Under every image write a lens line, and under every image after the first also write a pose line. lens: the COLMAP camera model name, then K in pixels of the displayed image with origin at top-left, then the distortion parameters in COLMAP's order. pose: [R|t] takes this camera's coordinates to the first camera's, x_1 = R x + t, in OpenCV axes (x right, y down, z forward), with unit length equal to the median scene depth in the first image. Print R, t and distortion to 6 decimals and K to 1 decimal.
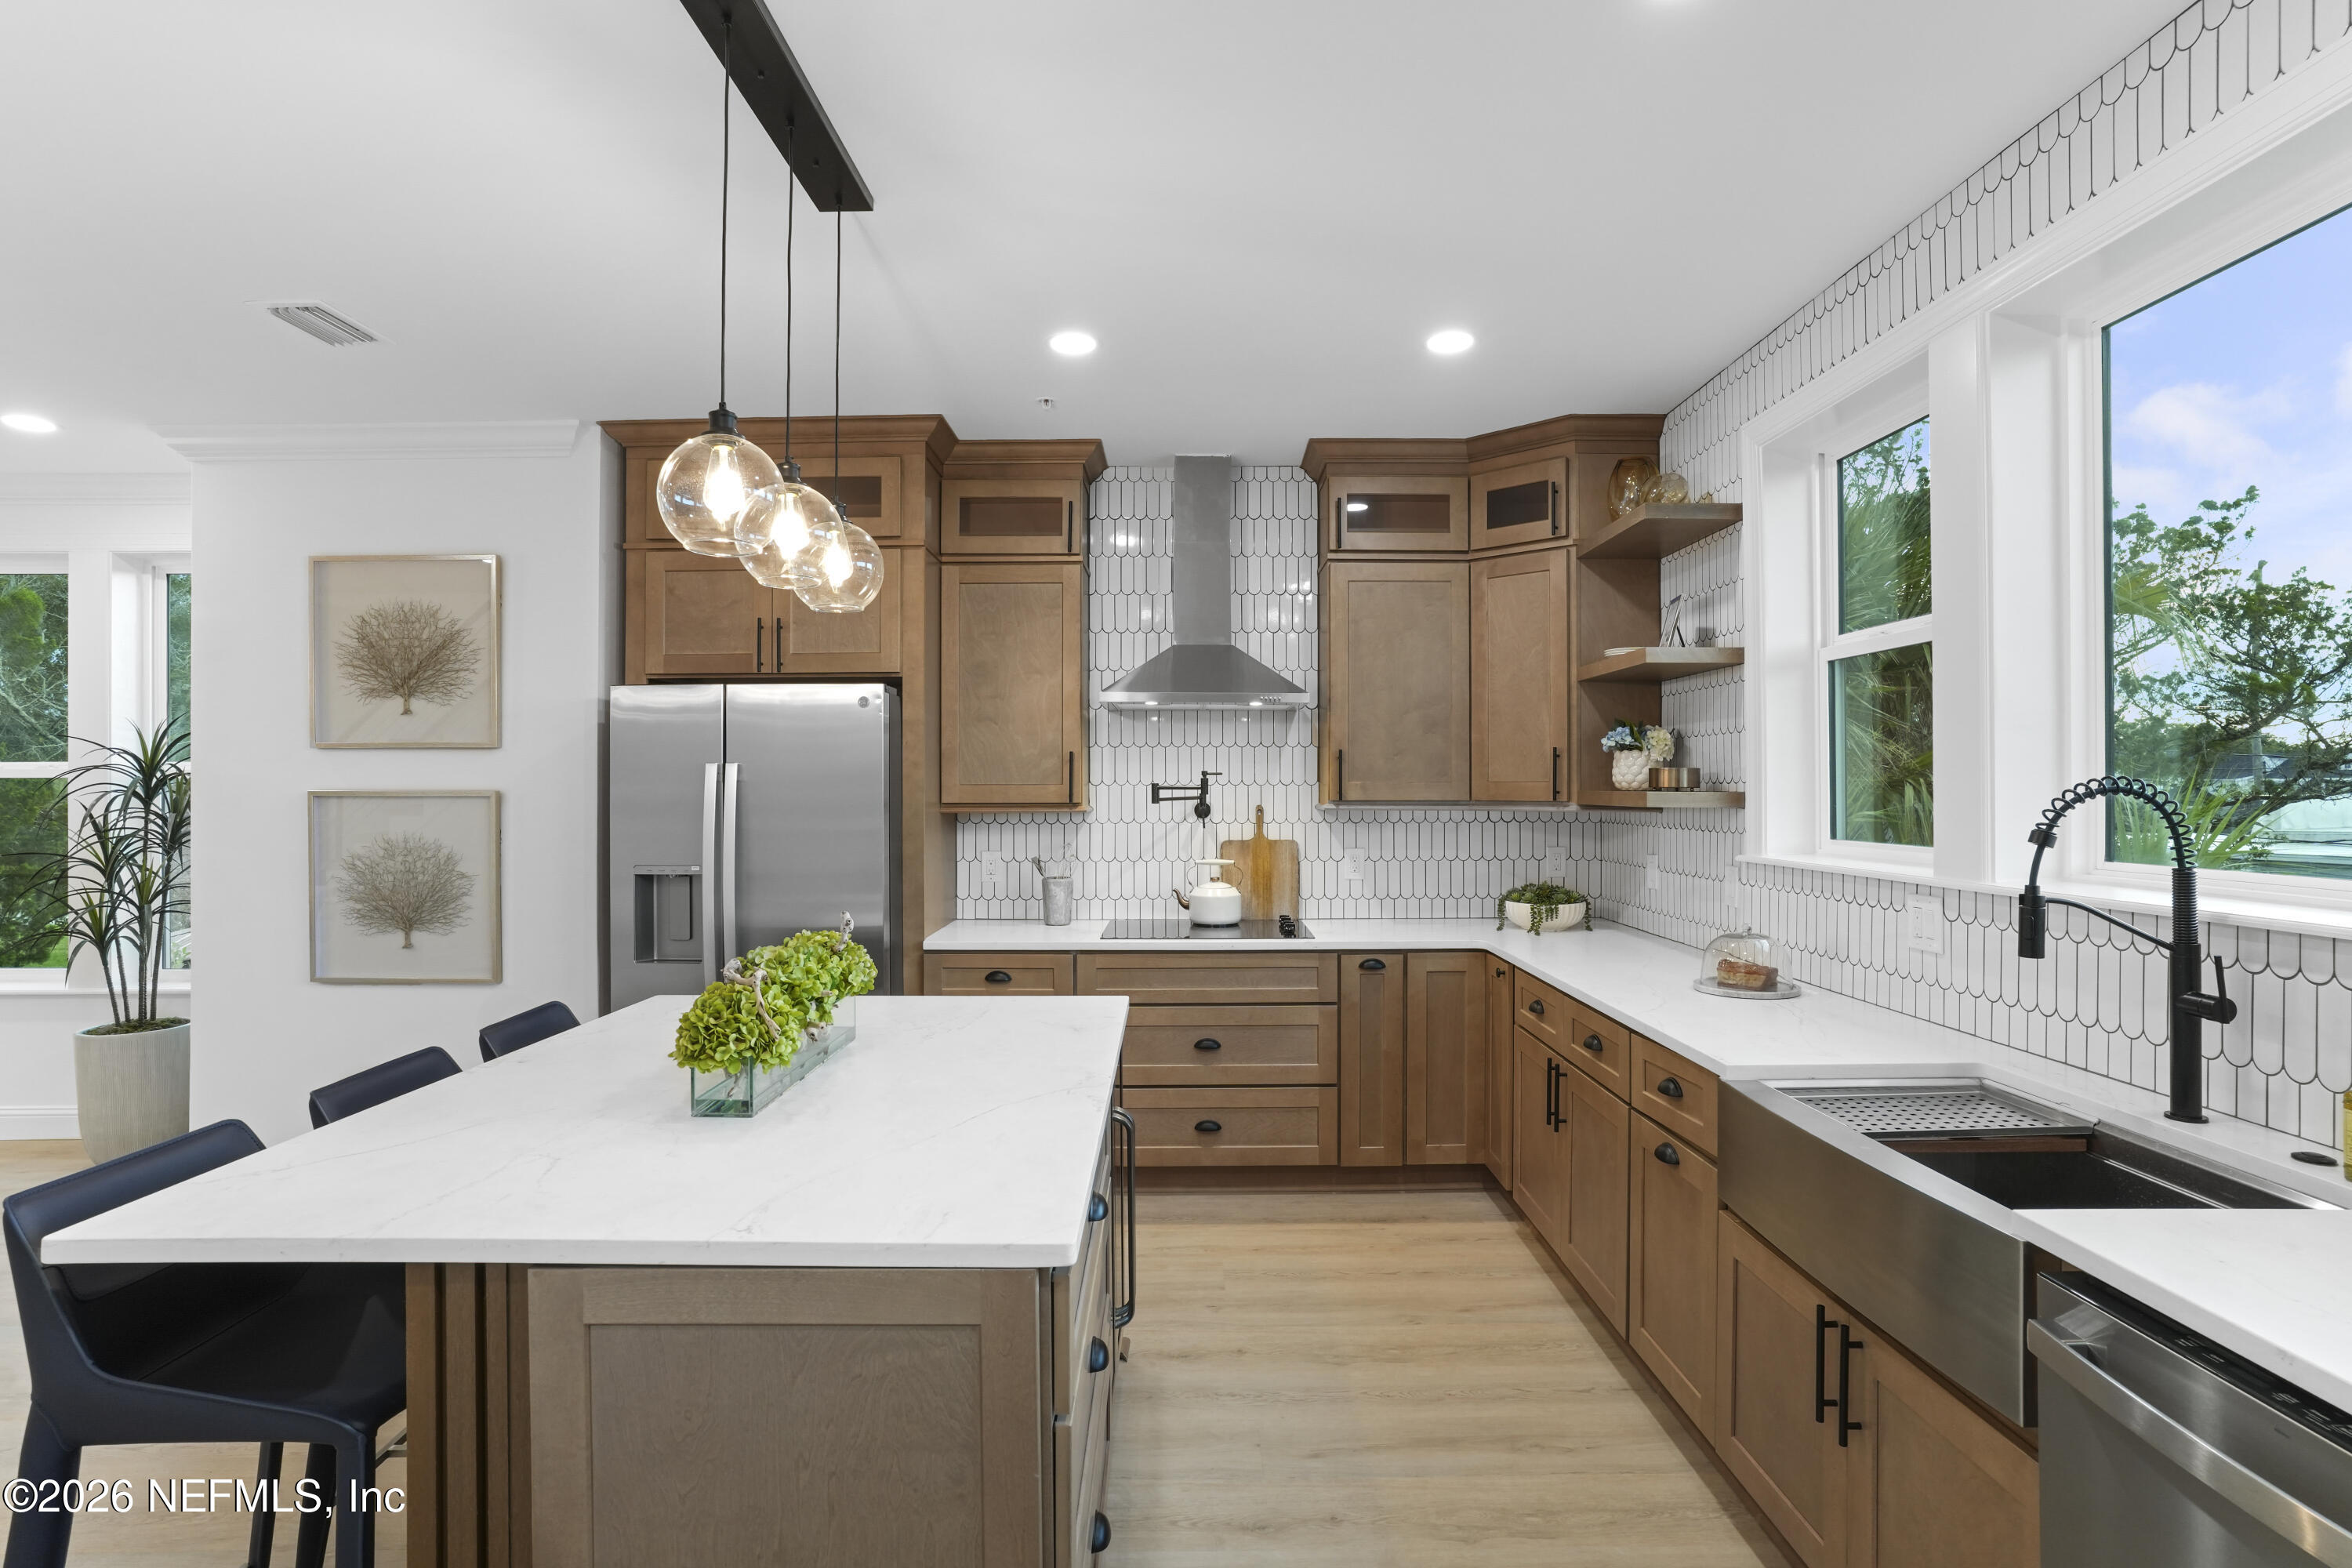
lens RADIAL K [[1175.1, 0, 1174.1], [0, 1175.1, 772.8], [0, 0, 1]] dist [-0.023351, 0.003466]
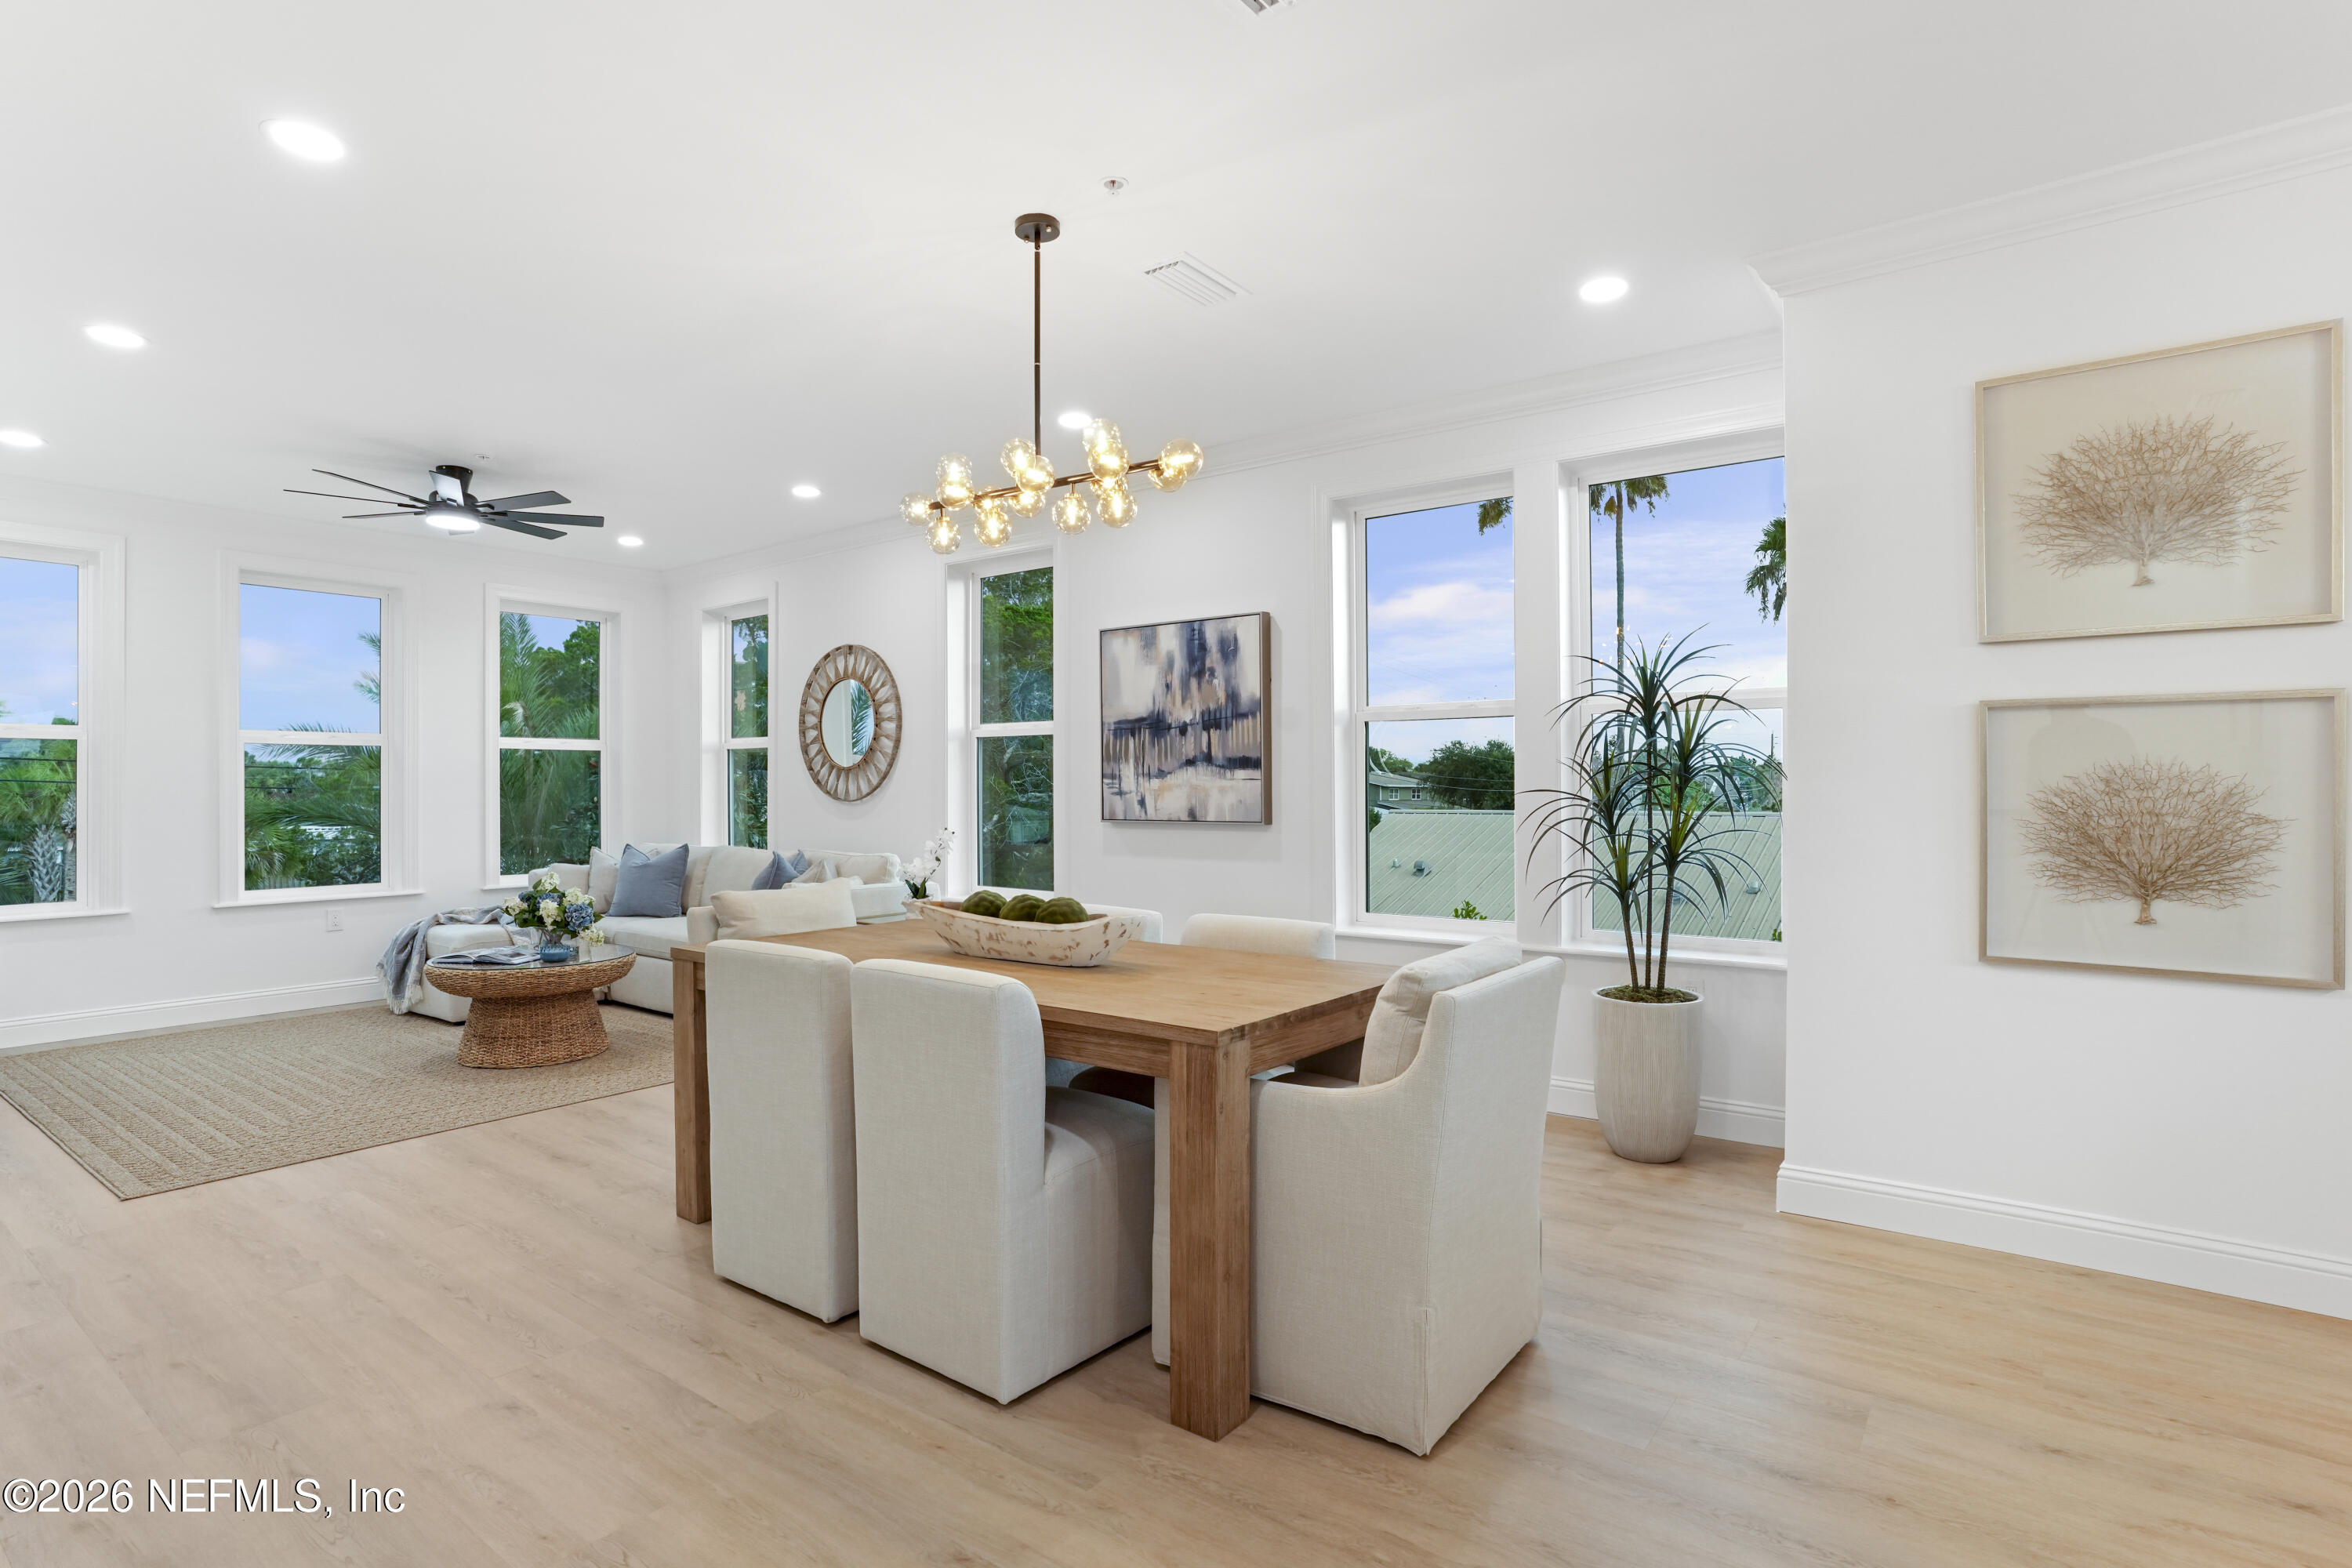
lens RADIAL K [[1175.1, 0, 1172.8], [0, 1175.1, 782.6], [0, 0, 1]] dist [-0.023351, 0.003466]
pose [[0.804732, 0.002646, -0.593632, -0.714843], [-0.000019, 0.999990, 0.004432, 0.063689], [0.593638, -0.003556, 0.804724, 0.107199]]
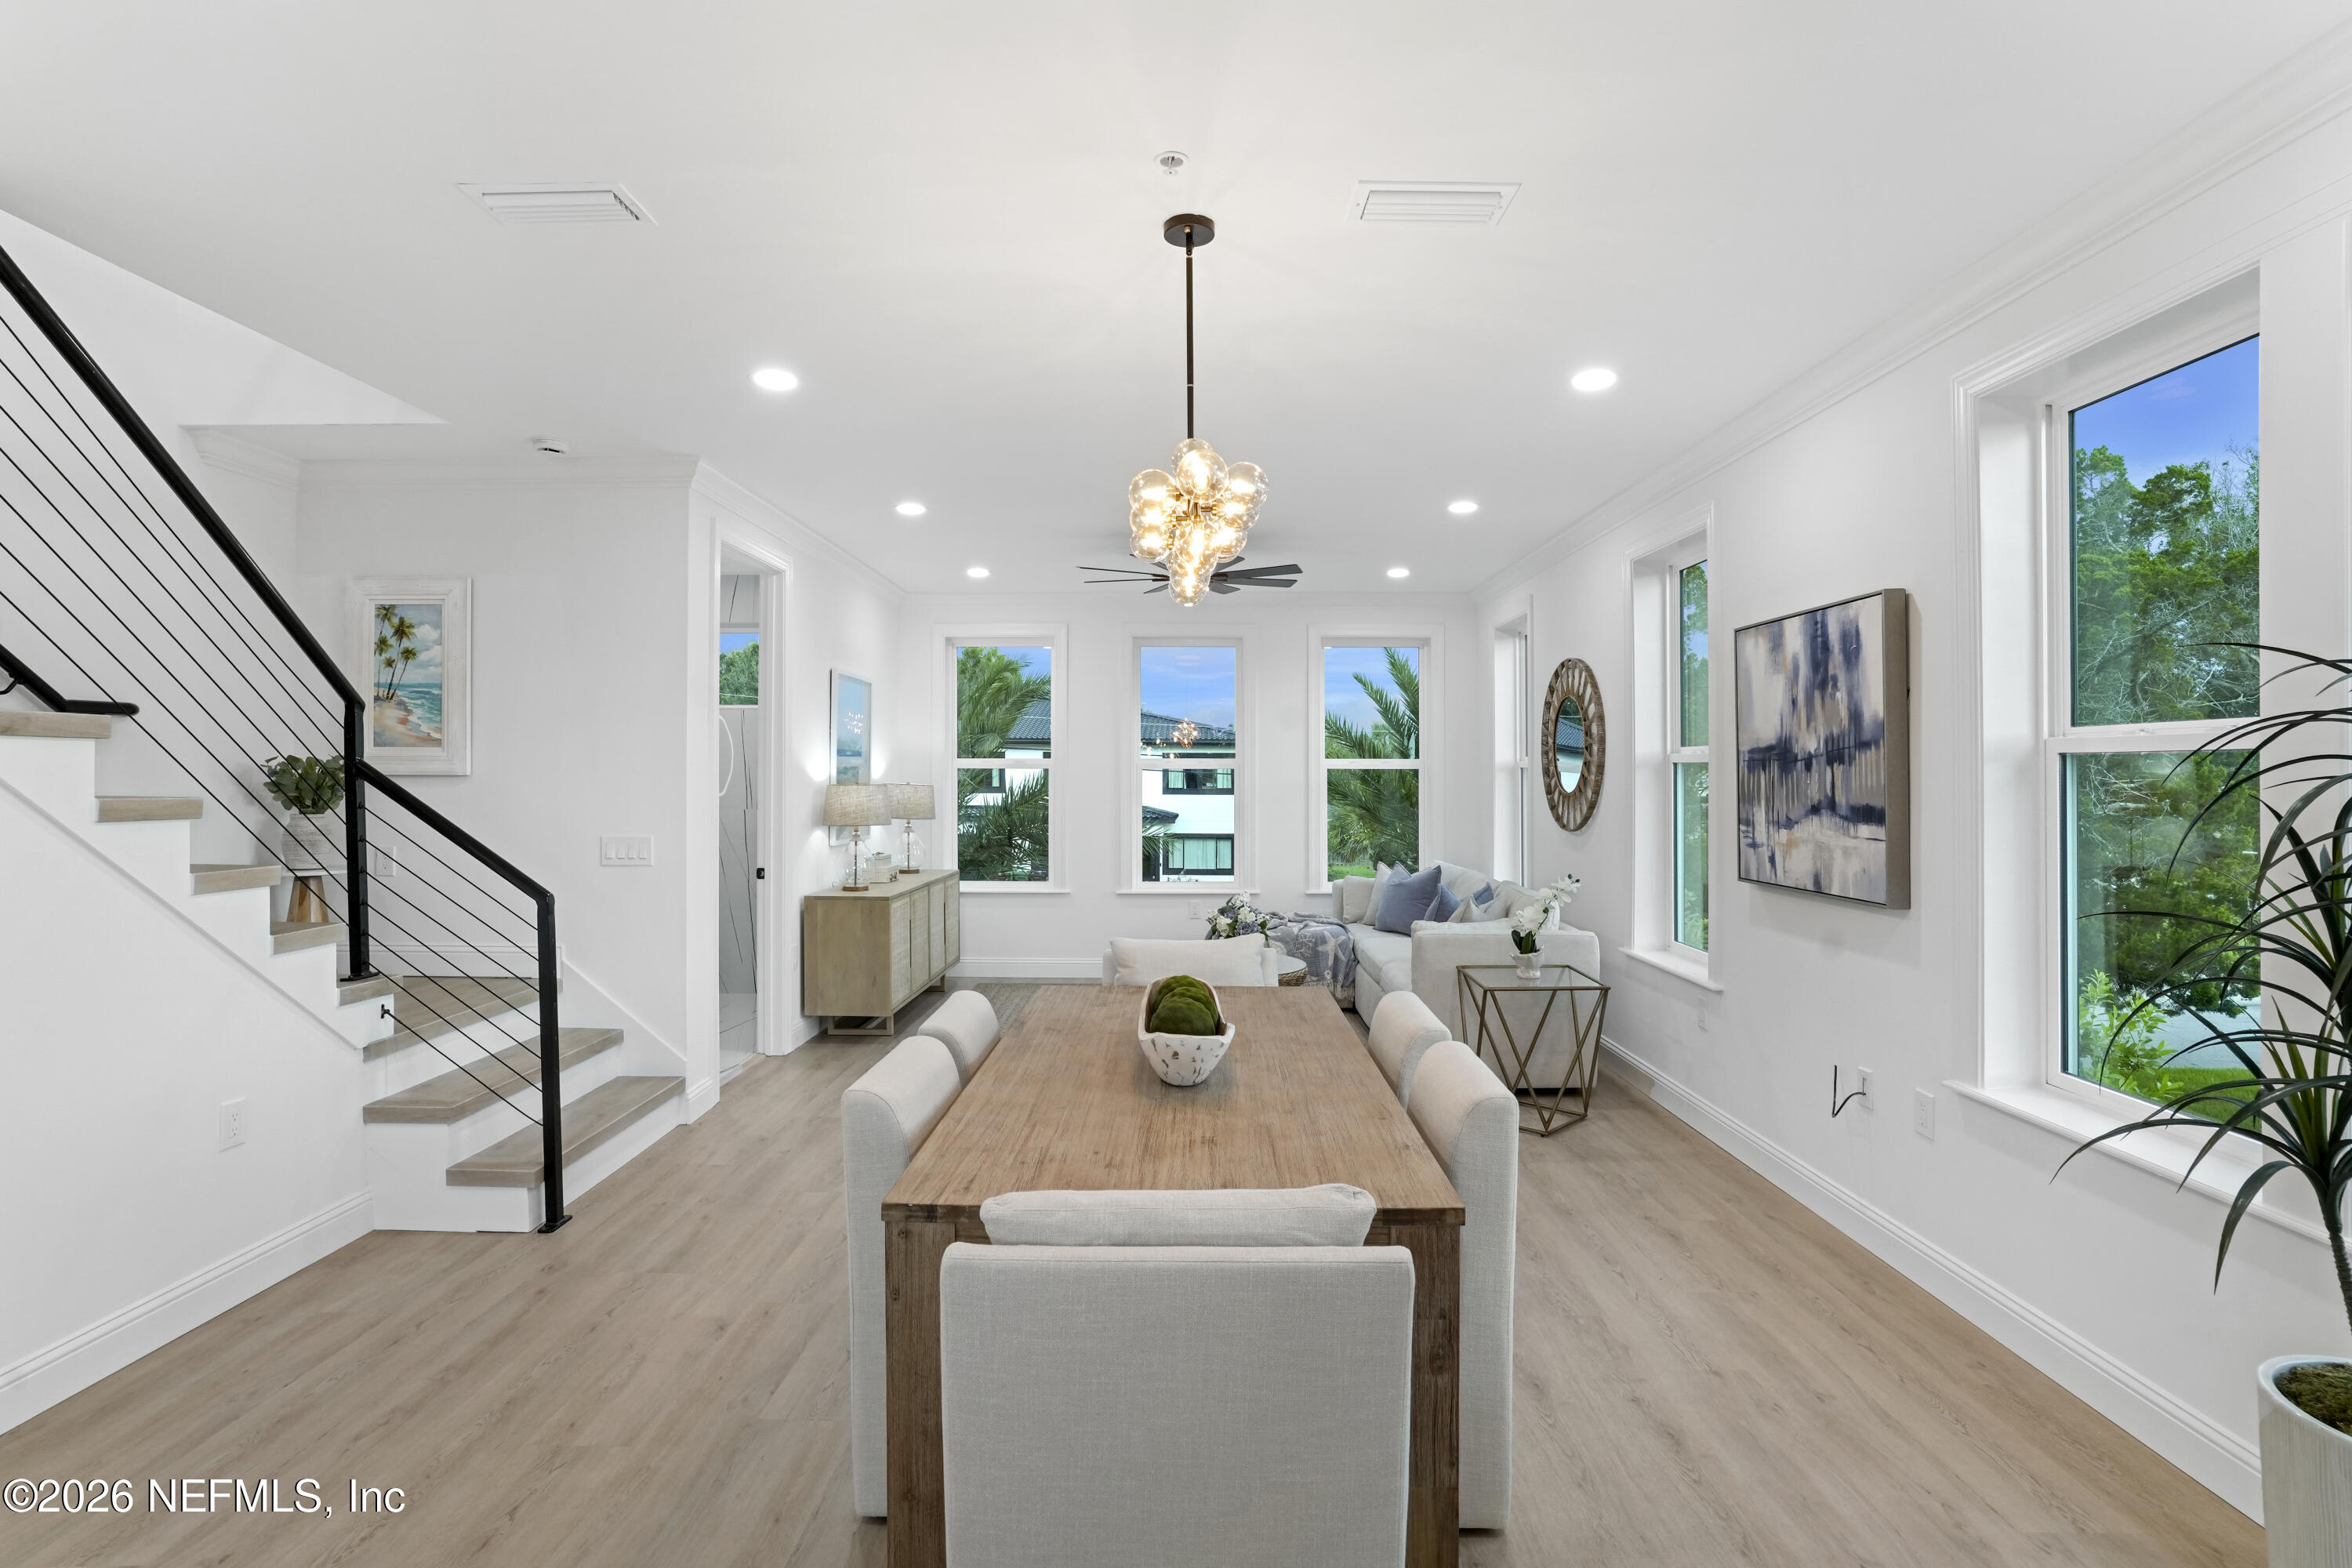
lens RADIAL K [[1175.1, 0, 1178.5], [0, 1175.1, 770.2], [0, 0, 1]] dist [-0.023351, 0.003466]
pose [[0.010365, 0.004742, -0.999935, -0.568649], [0.001539, 0.999987, 0.004759, 0.013365], [0.999945, -0.001589, 0.010358, 0.633749]]
